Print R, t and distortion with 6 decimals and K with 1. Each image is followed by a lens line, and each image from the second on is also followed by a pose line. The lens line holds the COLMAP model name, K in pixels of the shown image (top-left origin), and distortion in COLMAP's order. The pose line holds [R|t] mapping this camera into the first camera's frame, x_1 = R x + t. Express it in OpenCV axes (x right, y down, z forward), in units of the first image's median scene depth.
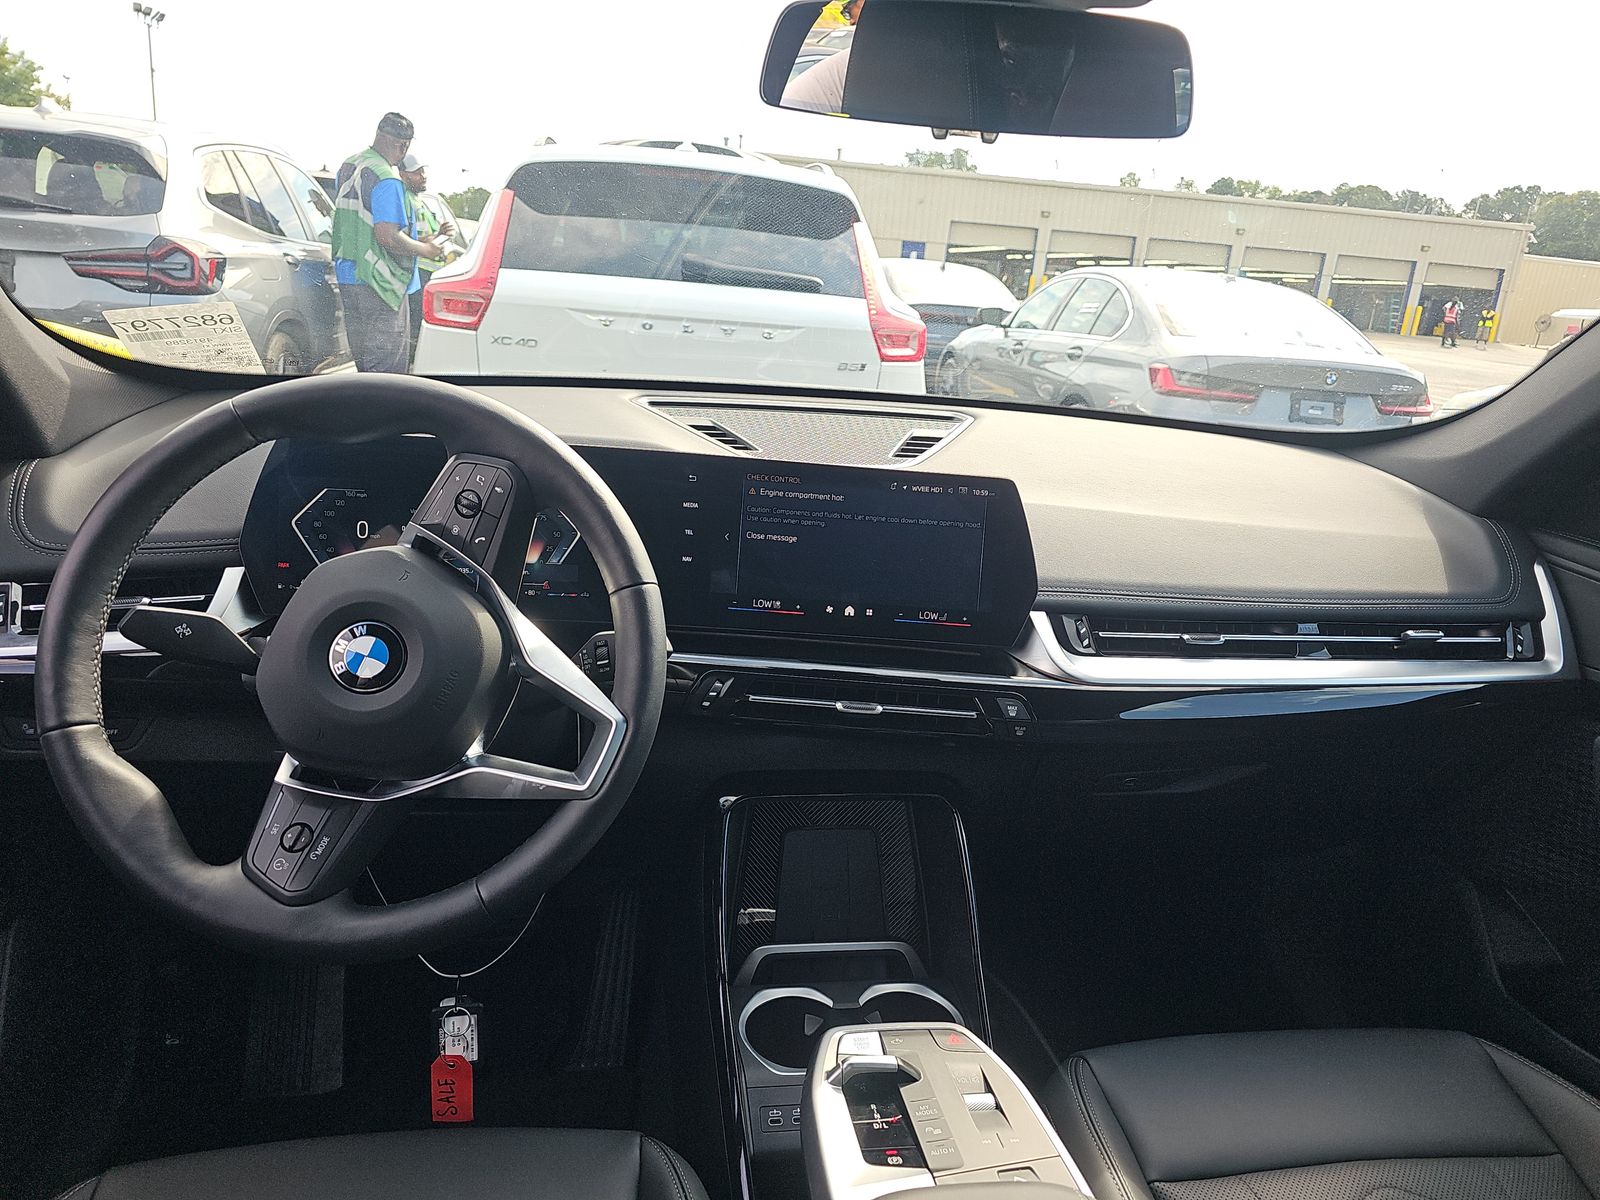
lens RADIAL K [[1058.3, 0, 797.2], [0, 1058.3, 600.6], [0, 0, 1]] dist [0.005797, -0.008872]
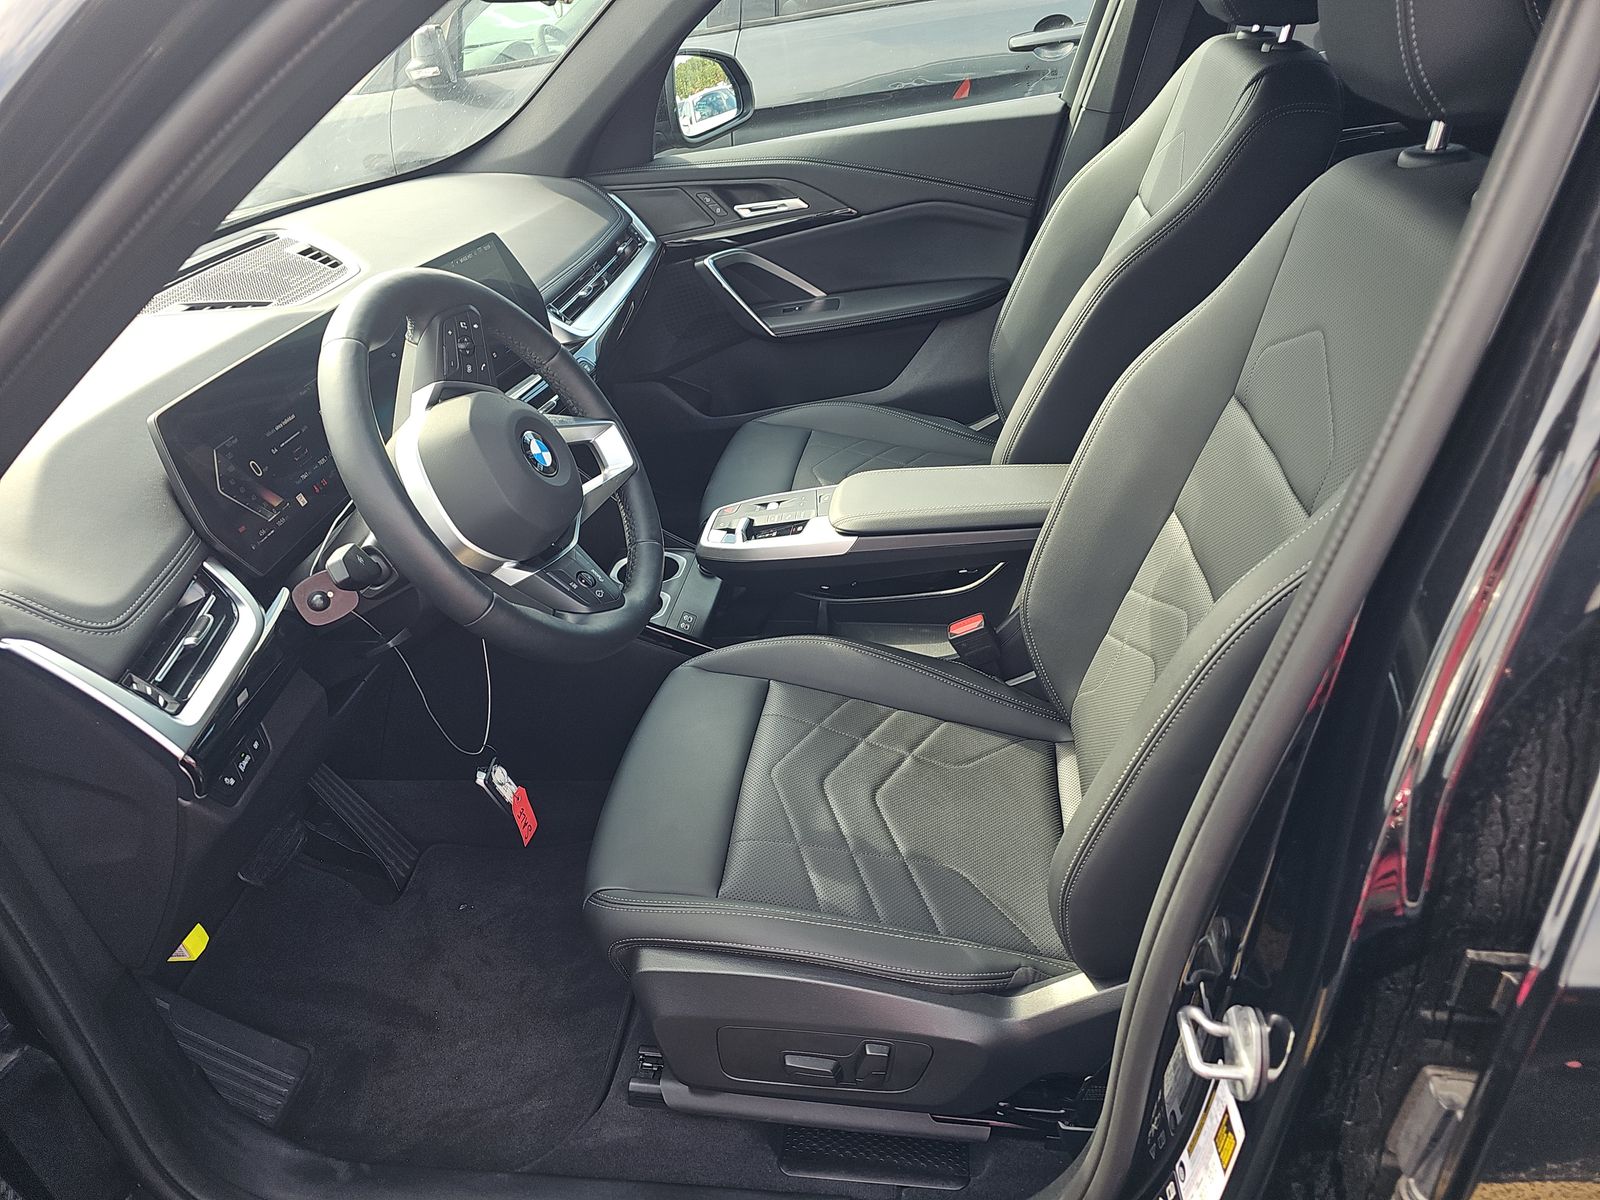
lens RADIAL K [[1058.3, 0, 809.3], [0, 1058.3, 600.5], [0, 0, 1]] dist [0.005797, -0.008872]
pose [[0.268025, -0.592524, 0.759657, -1.089860], [0.408332, 0.784047, 0.467479, -0.221946], [-0.872598, 0.184896, 0.452090, 0.057222]]
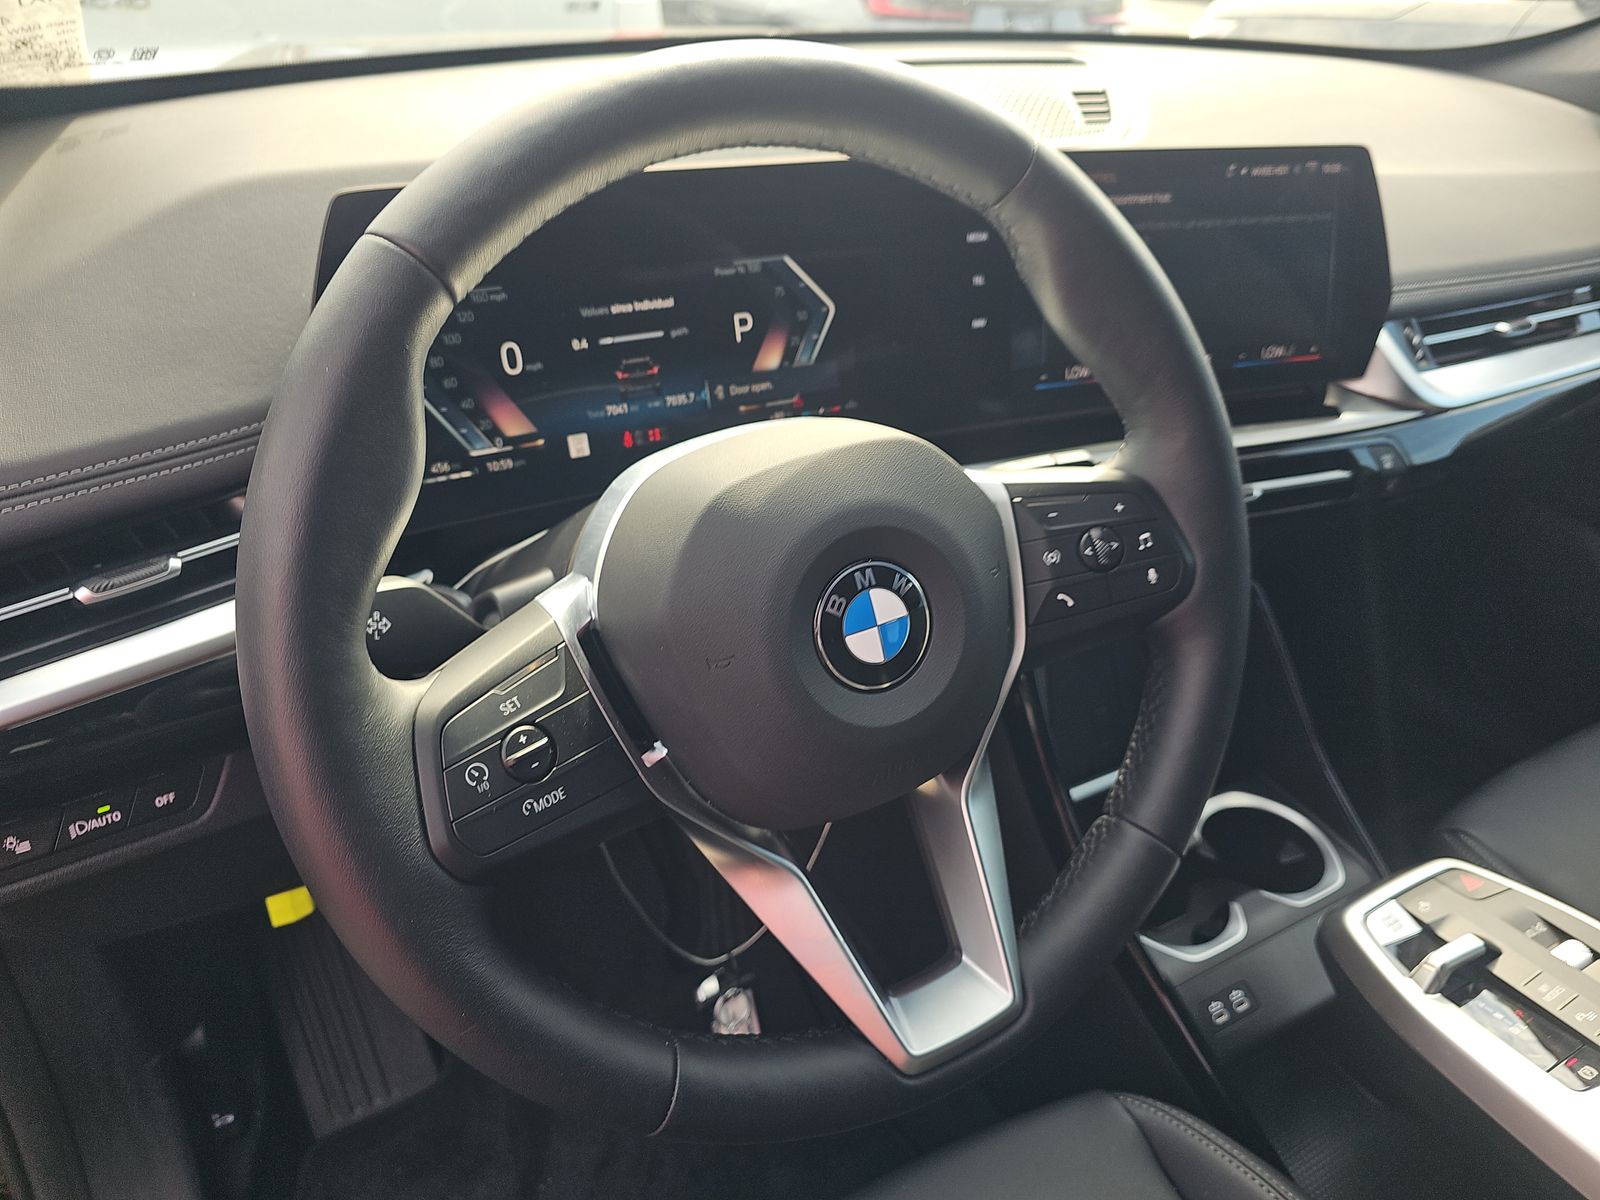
lens RADIAL K [[1058.3, 0, 798.8], [0, 1058.3, 587.1], [0, 0, 1]] dist [0.005797, -0.008872]
pose [[0.938898, -0.216650, 0.267457, -0.422488], [0.137795, 0.948656, 0.284718, -0.086686], [-0.315409, -0.230467, 0.920544, 0.383347]]
